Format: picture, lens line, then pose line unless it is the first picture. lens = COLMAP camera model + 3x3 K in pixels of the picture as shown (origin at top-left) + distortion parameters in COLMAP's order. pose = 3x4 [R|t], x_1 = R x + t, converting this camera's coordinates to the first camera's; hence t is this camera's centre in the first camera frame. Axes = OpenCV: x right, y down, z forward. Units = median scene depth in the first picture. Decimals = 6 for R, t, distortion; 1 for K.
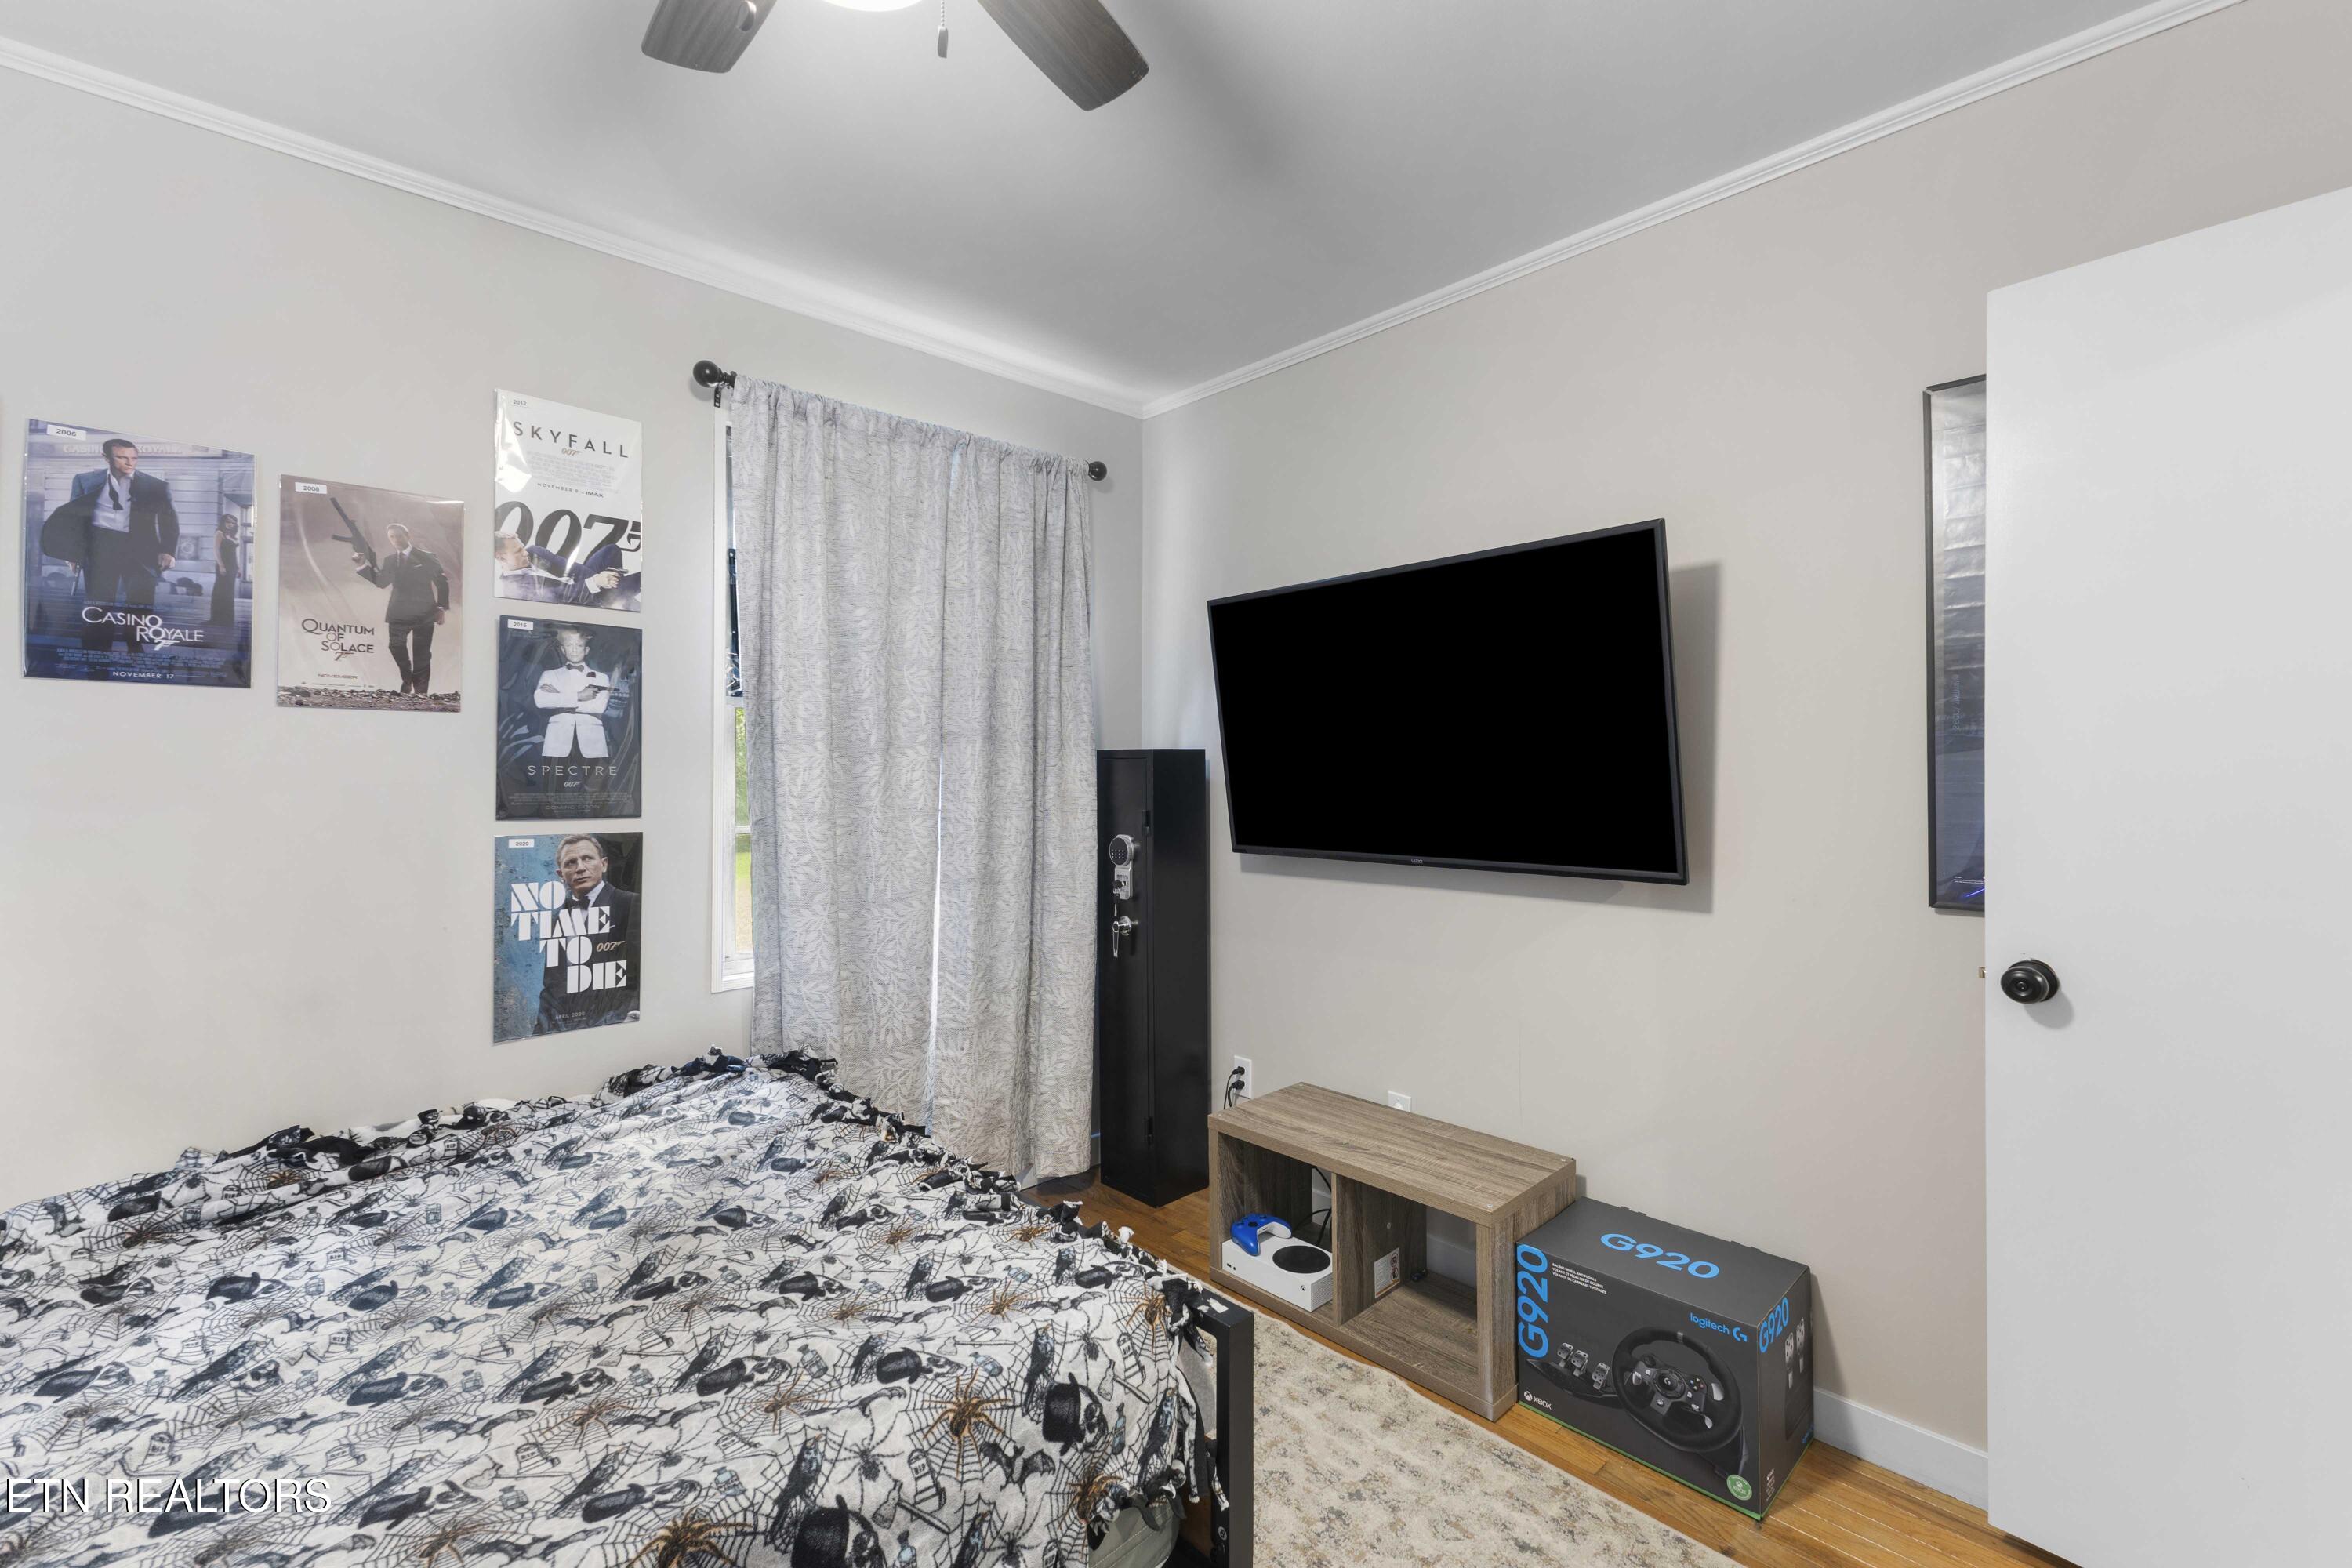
lens RADIAL K [[1009.9, 0, 1181.0], [0, 1009.9, 772.4], [0, 0, 1]] dist [0.002133, 0.000075]
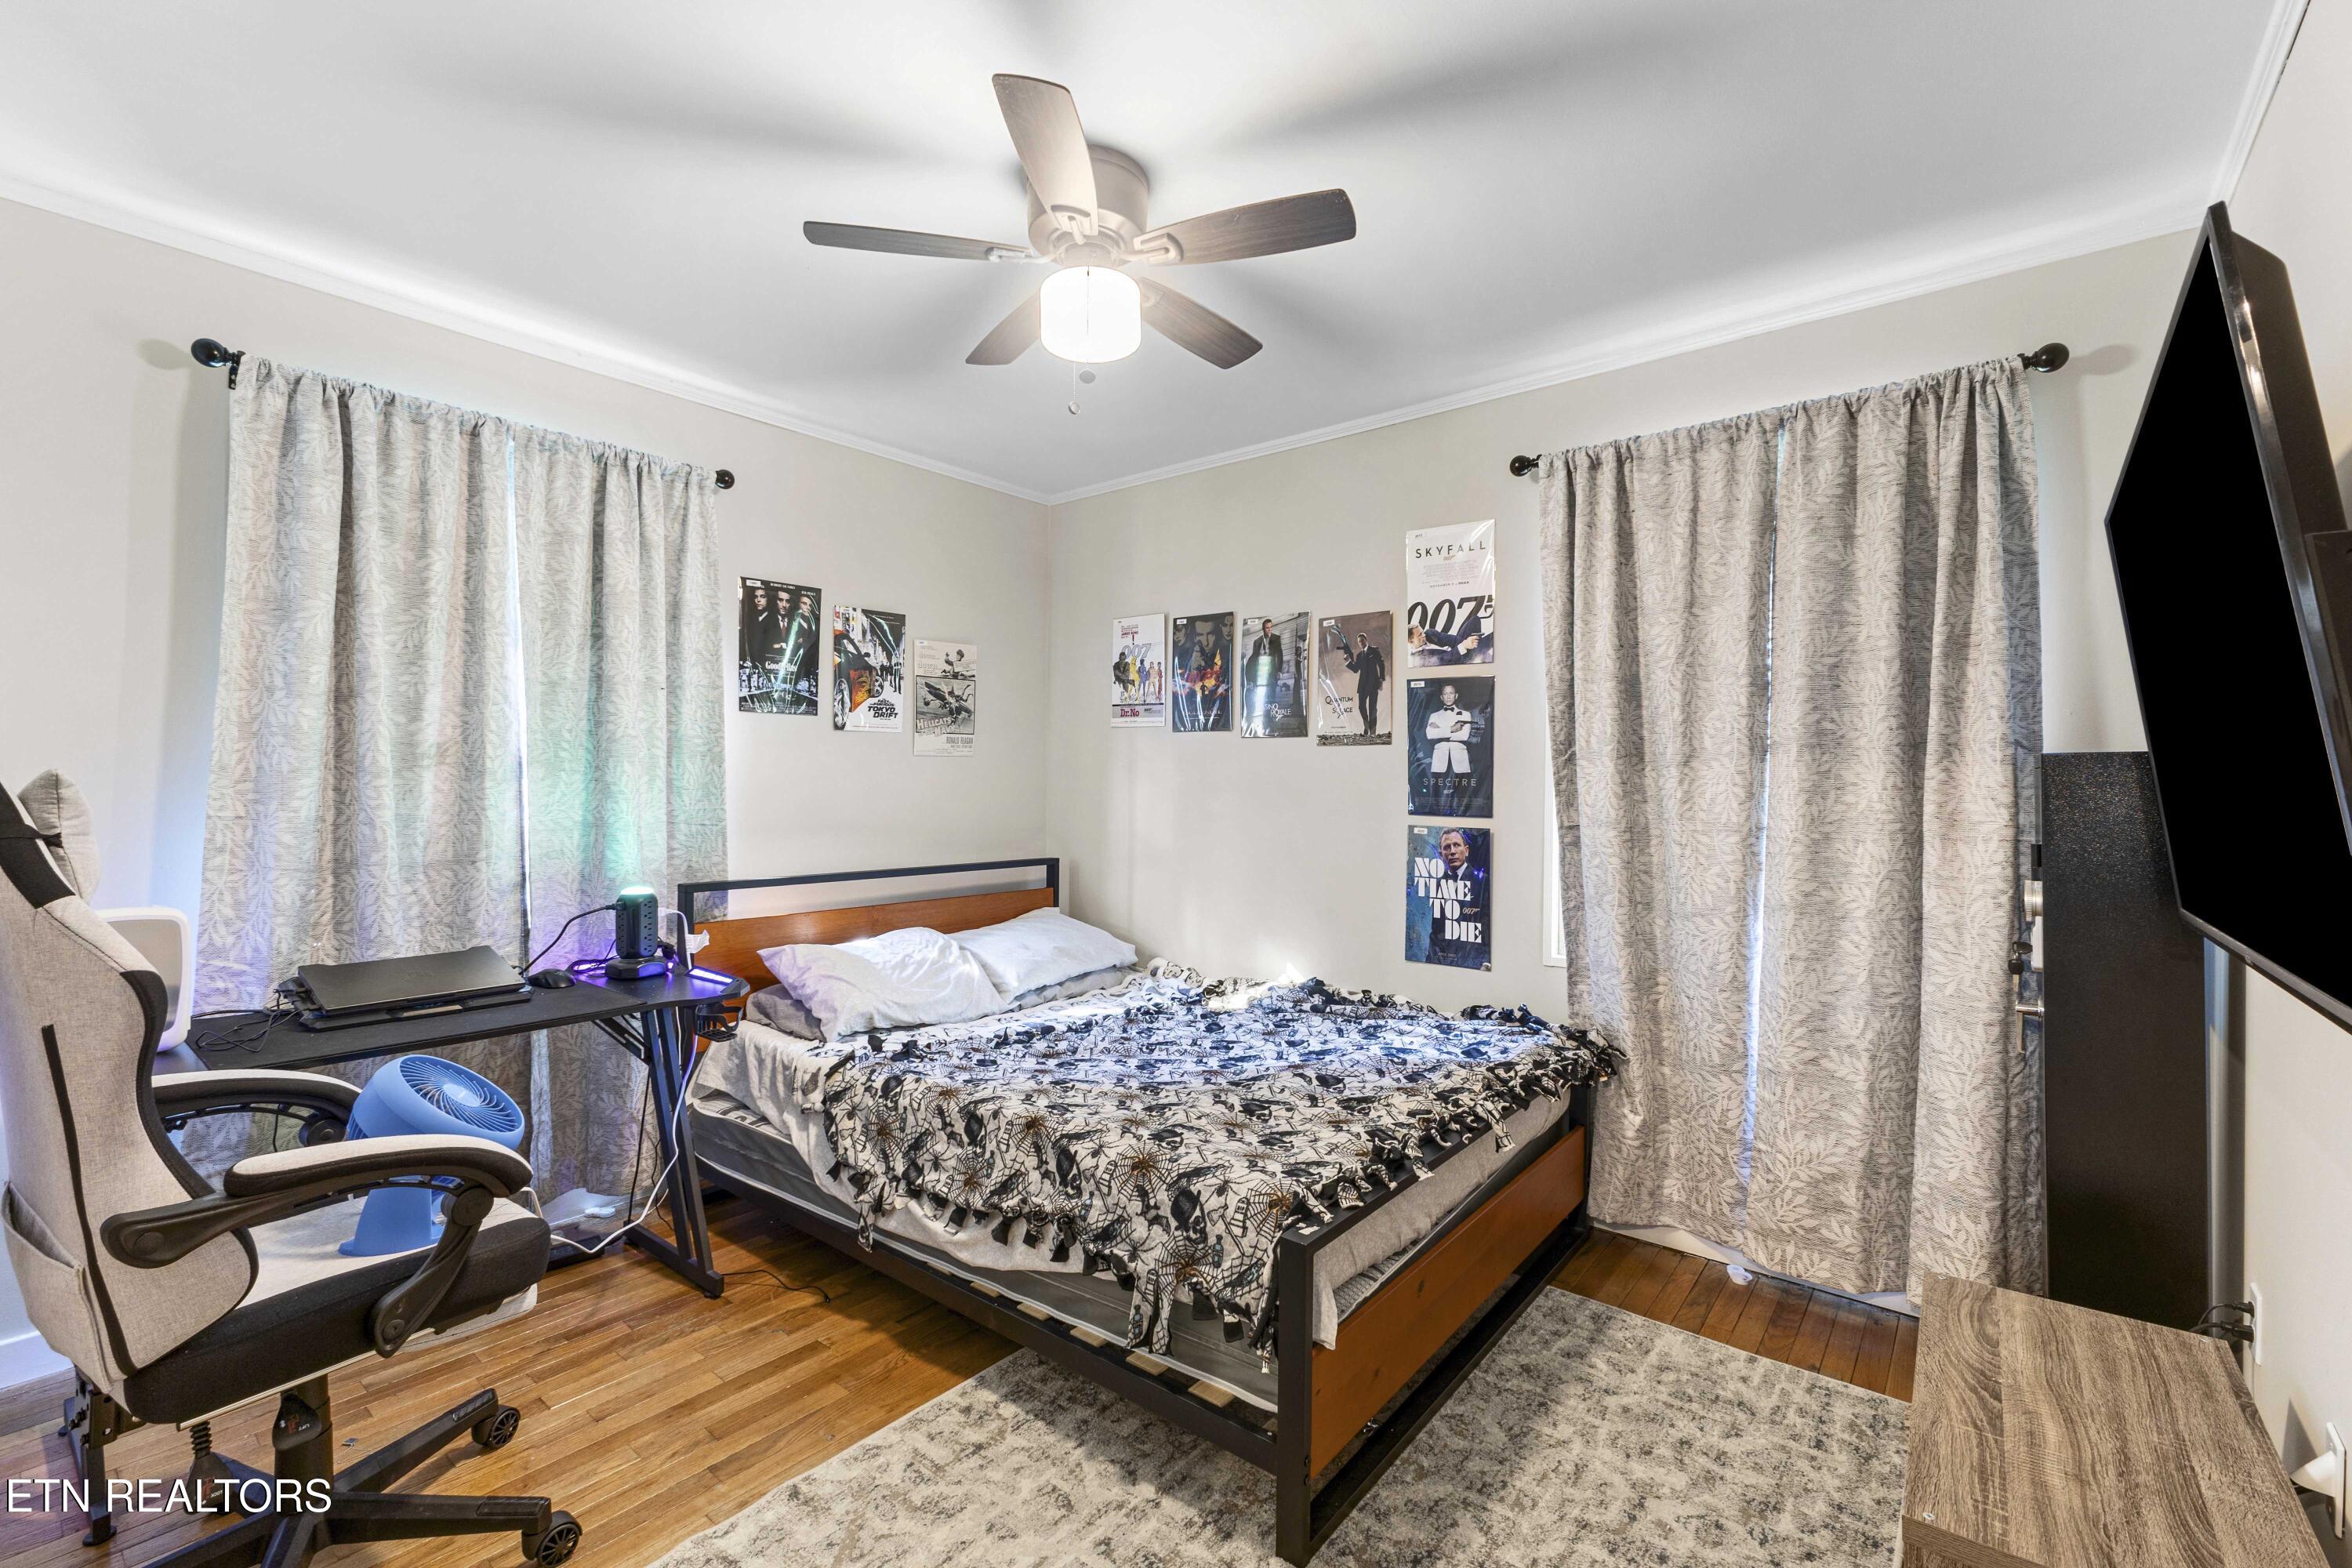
lens RADIAL K [[1004.4, 0, 1165.4], [0, 1004.4, 779.0], [0, 0, 1]] dist [0.019844, -0.000046]
pose [[0.129562, -0.002016, -0.991569, 0.740106], [-0.009999, 0.999944, -0.003340, 0.002585], [0.991521, 0.010347, 0.129535, 0.420193]]
